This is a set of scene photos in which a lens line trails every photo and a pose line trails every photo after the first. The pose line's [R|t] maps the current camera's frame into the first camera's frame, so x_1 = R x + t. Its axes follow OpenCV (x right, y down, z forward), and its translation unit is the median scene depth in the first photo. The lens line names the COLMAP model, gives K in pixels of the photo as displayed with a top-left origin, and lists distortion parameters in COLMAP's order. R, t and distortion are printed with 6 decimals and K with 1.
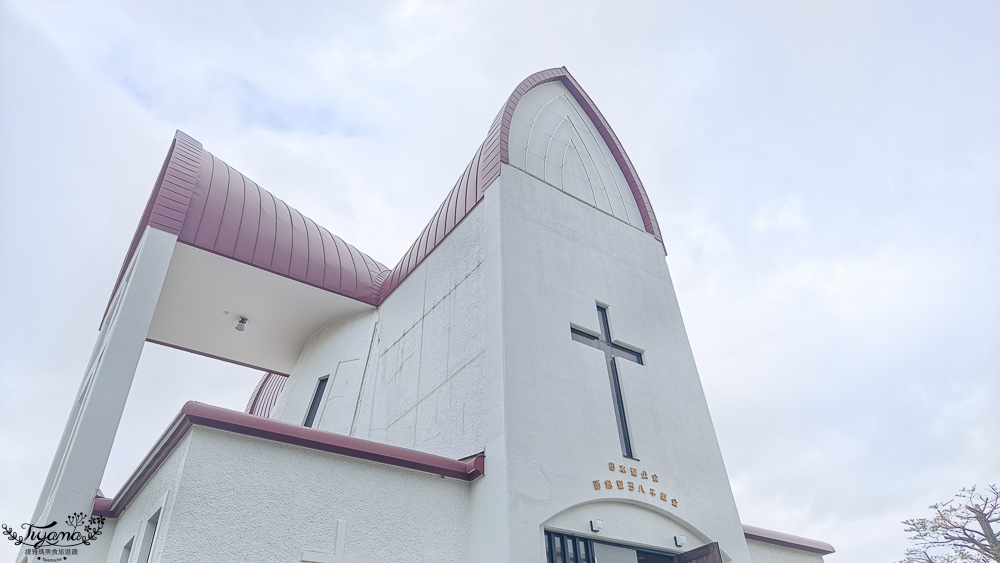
lens RADIAL K [[664.6, 0, 499.0], [0, 664.6, 280.6], [0, 0, 1]] dist [0.000201, -0.000125]
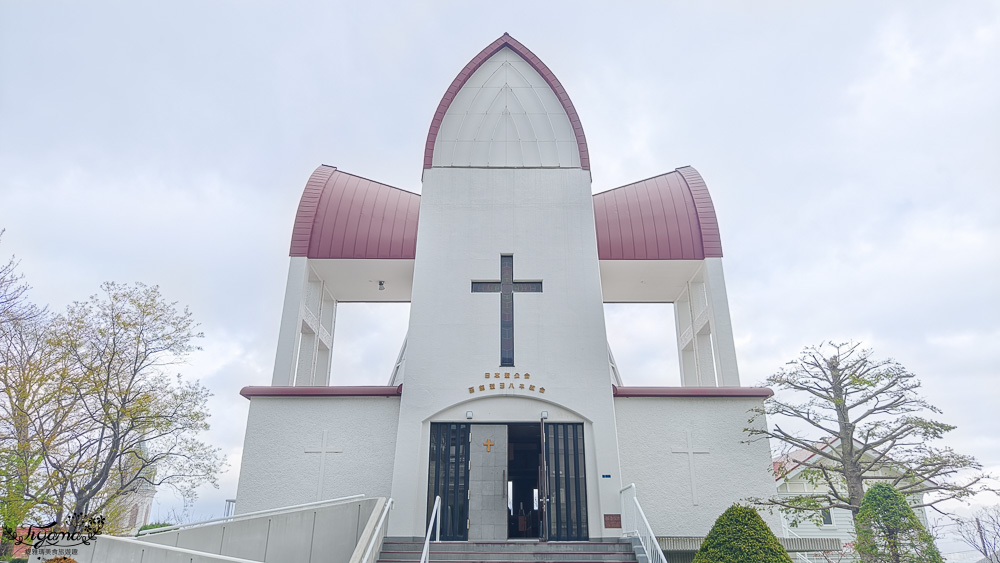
lens RADIAL K [[664.6, 0, 499.9], [0, 664.6, 280.4], [0, 0, 1]] dist [0.000201, -0.000125]
pose [[0.820155, -0.186021, -0.541056, 1.067223], [0.315291, 0.936068, 0.156100, -0.158447], [0.477427, -0.298616, 0.826373, -0.195814]]
